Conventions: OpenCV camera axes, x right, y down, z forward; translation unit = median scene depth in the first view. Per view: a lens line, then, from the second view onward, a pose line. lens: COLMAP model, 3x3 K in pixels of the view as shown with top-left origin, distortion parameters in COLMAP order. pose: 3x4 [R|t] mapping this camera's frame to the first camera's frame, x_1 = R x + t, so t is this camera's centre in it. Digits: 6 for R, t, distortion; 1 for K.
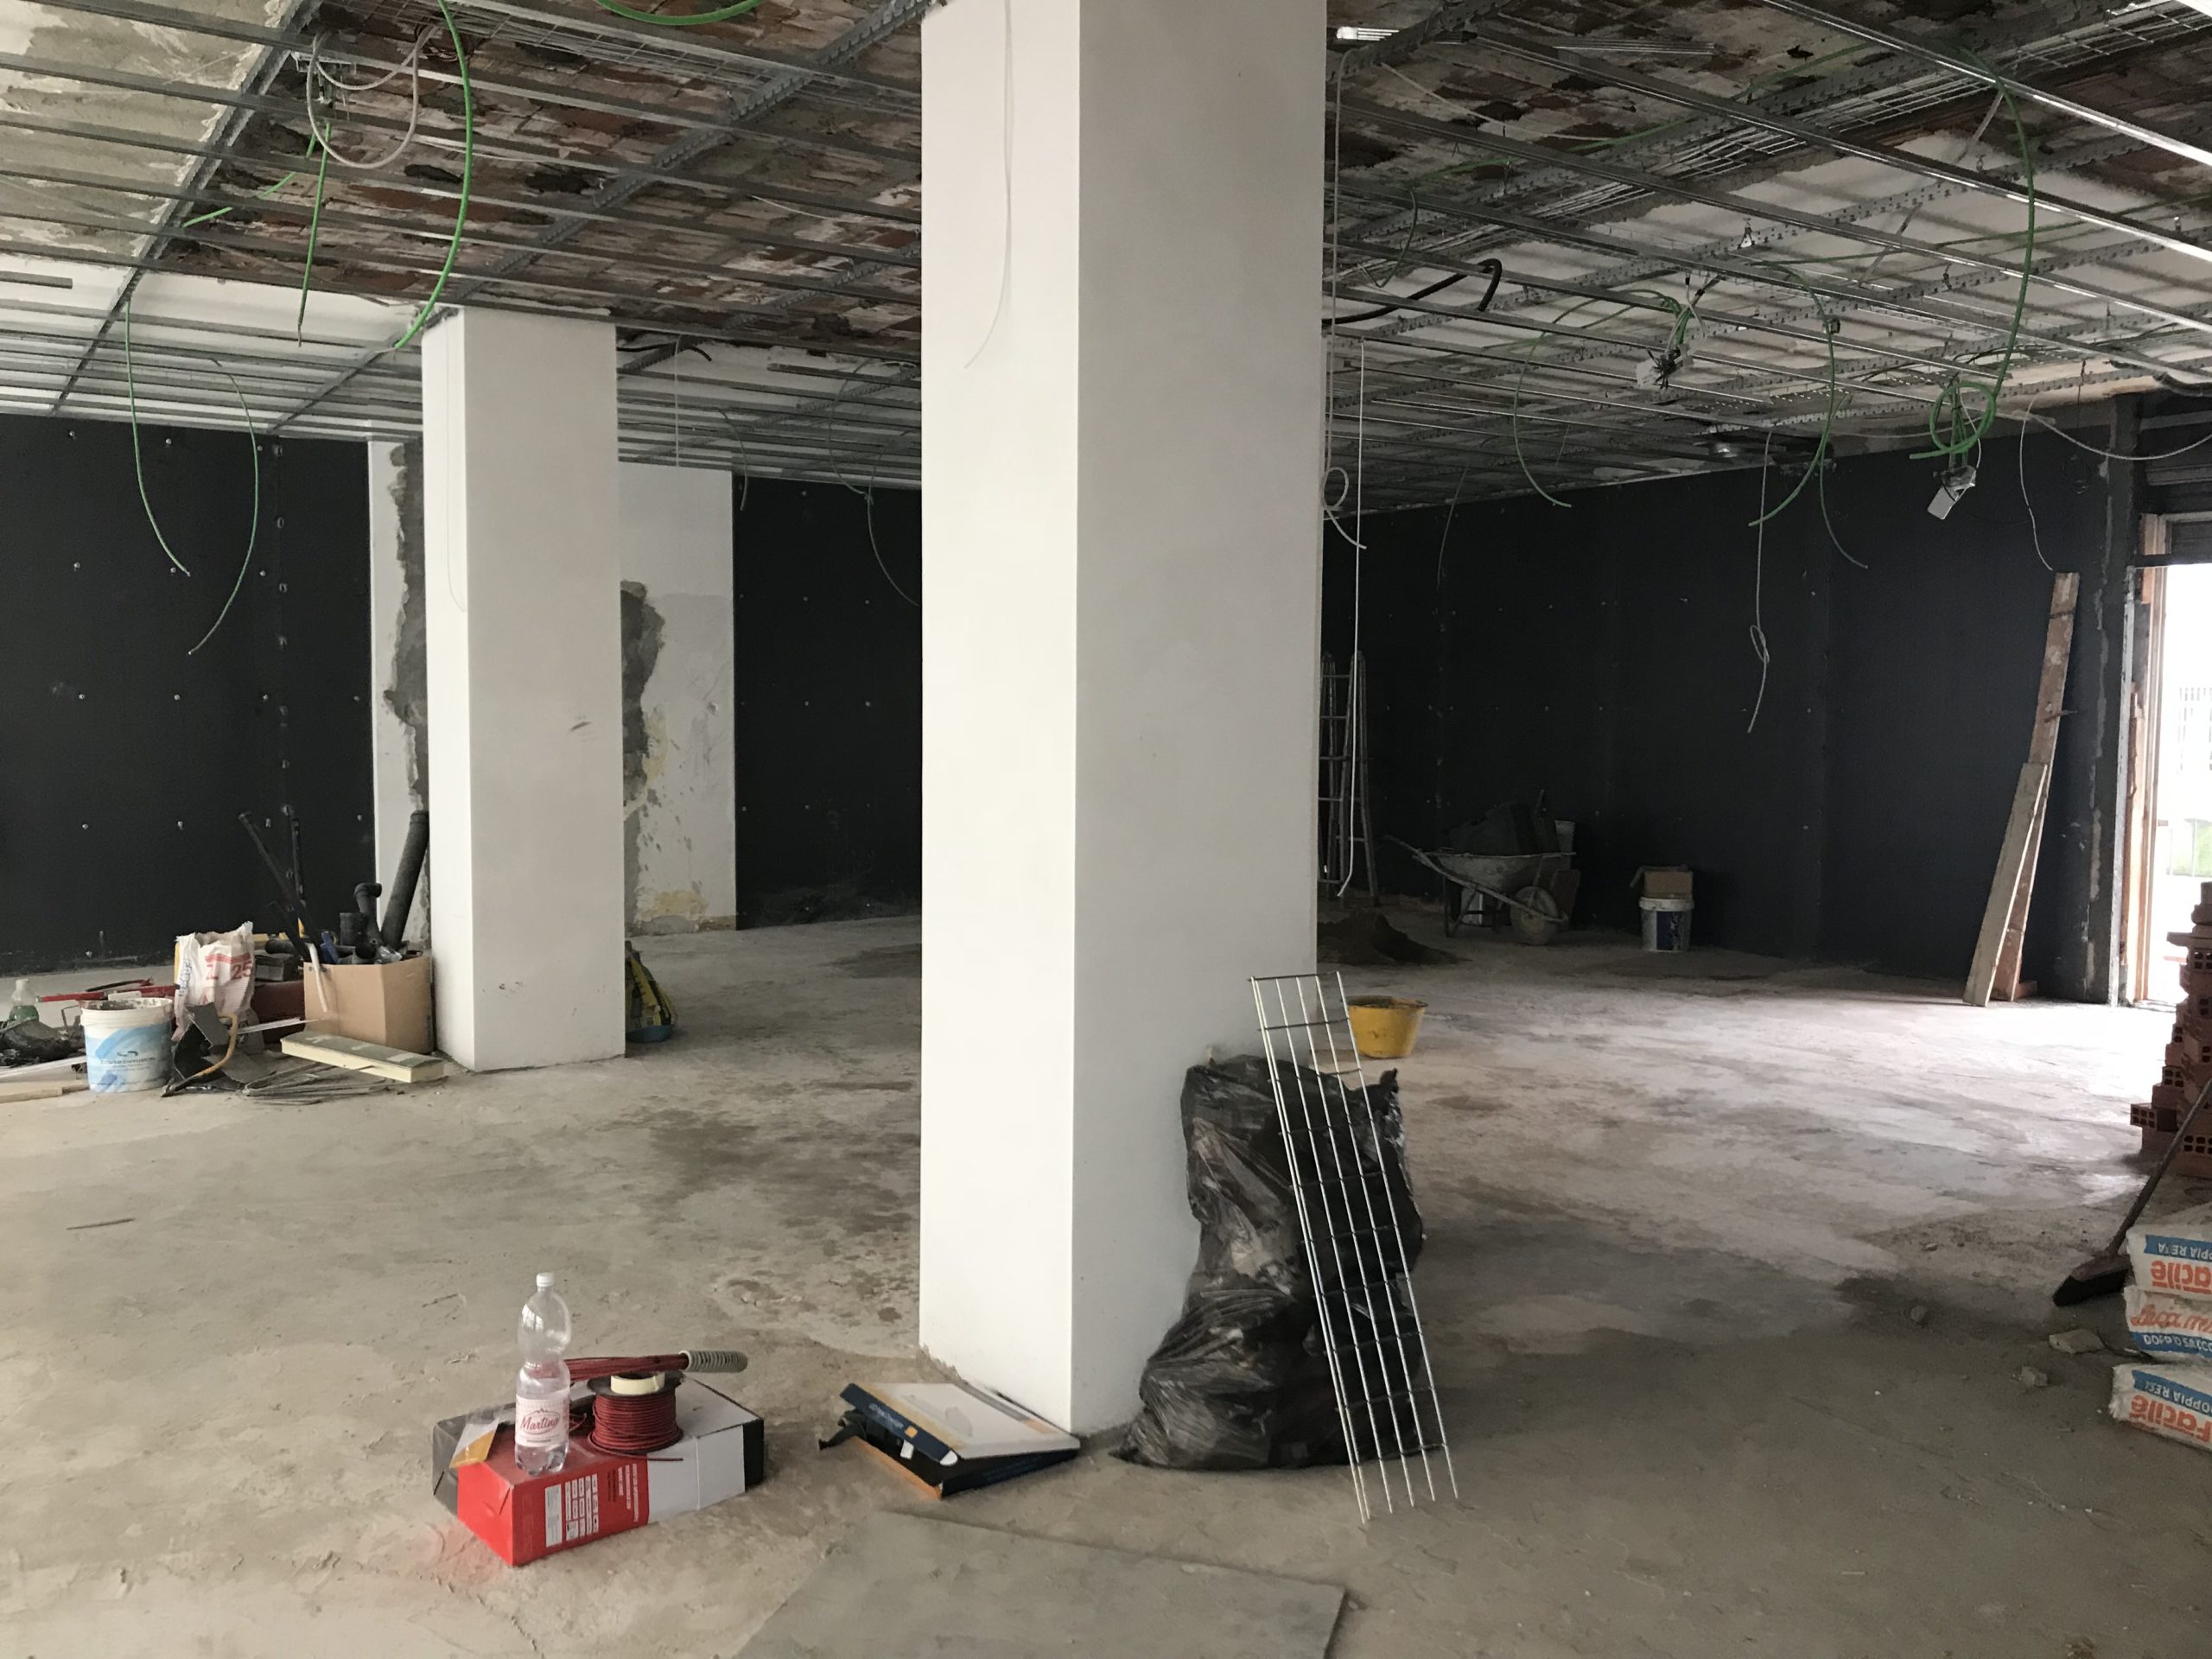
lens RADIAL K [[1823.1, 0, 1106.0], [0, 1823.1, 829.5], [0, 0, 1]] dist [0.013528, 0.006422]
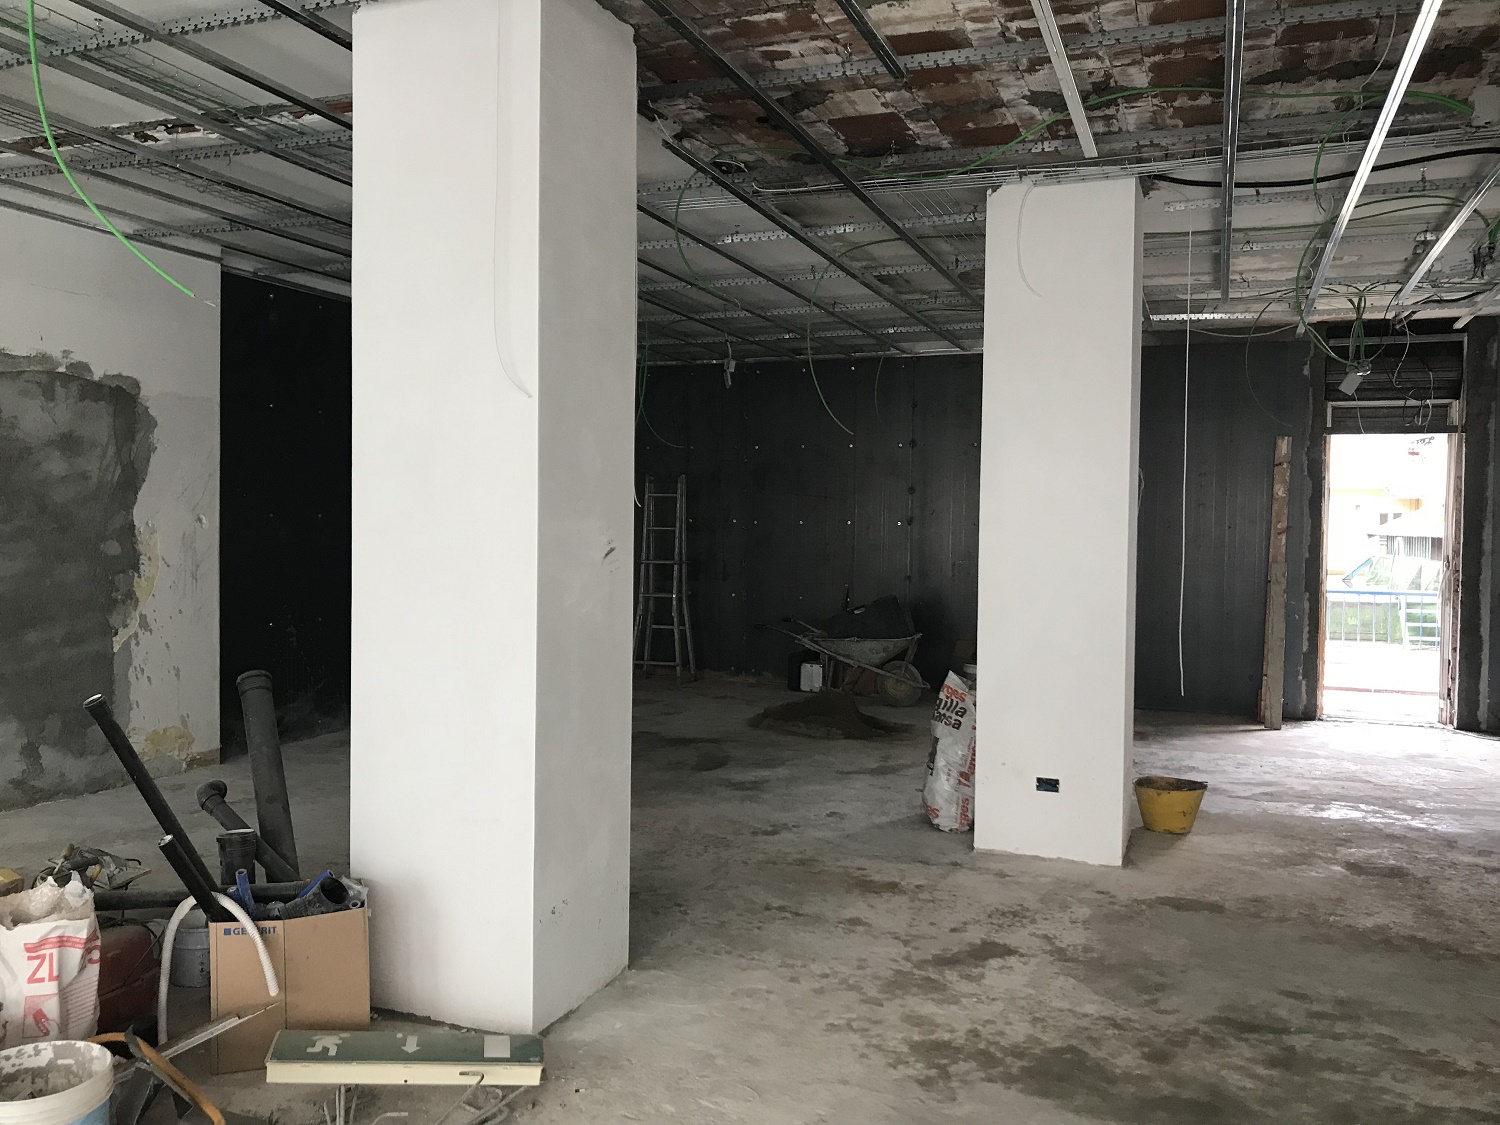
lens RADIAL K [[1225.2, 0, 755.3], [0, 1225.2, 546.8], [0, 0, 1]] dist [0.086839, -0.129616]
pose [[0.821730, -0.009355, 0.569800, -0.698565], [0.032091, 0.999038, -0.029878, -0.054341], [-0.568972, 0.042837, 0.821240, 0.692591]]
